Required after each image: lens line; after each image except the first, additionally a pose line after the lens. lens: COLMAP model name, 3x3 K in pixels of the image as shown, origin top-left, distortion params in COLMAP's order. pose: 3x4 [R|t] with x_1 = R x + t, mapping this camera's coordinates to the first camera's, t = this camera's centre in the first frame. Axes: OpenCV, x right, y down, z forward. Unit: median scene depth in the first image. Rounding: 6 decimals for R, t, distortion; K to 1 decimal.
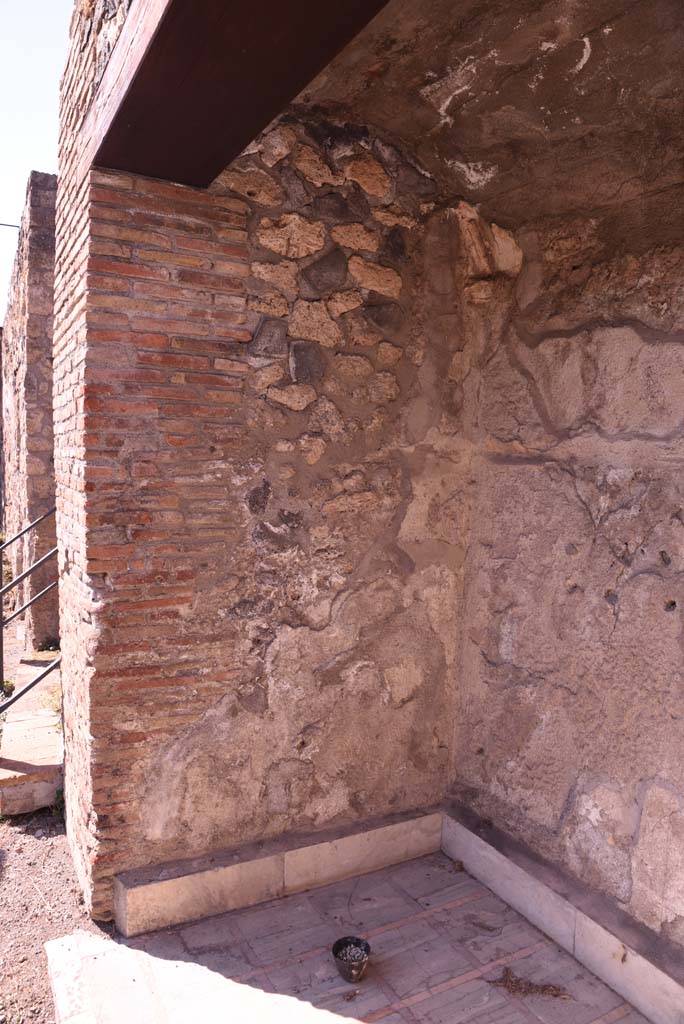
lens RADIAL K [[718.8, 0, 324.0], [0, 718.8, 511.4], [0, 0, 1]] dist [-0.104283, 0.004786]
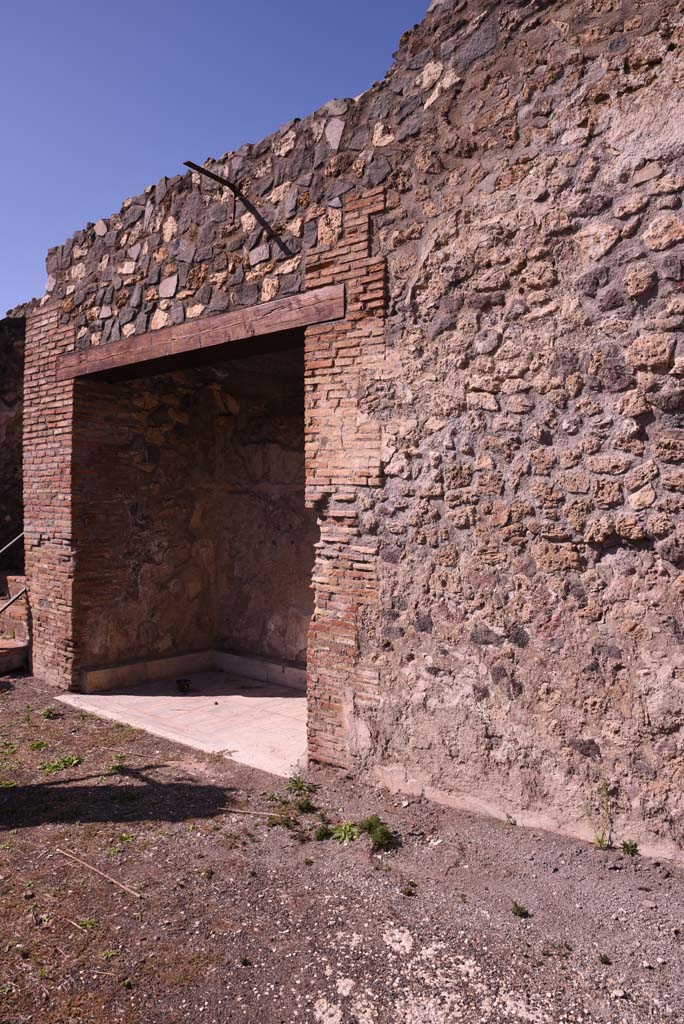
lens RADIAL K [[718.8, 0, 324.0], [0, 718.8, 511.4], [0, 0, 1]] dist [-0.104283, 0.004786]
pose [[0.930706, -0.015514, 0.365440, -0.367390], [0.033823, 0.998470, -0.043751, 0.113731], [-0.364202, 0.053079, 0.929806, -1.436416]]
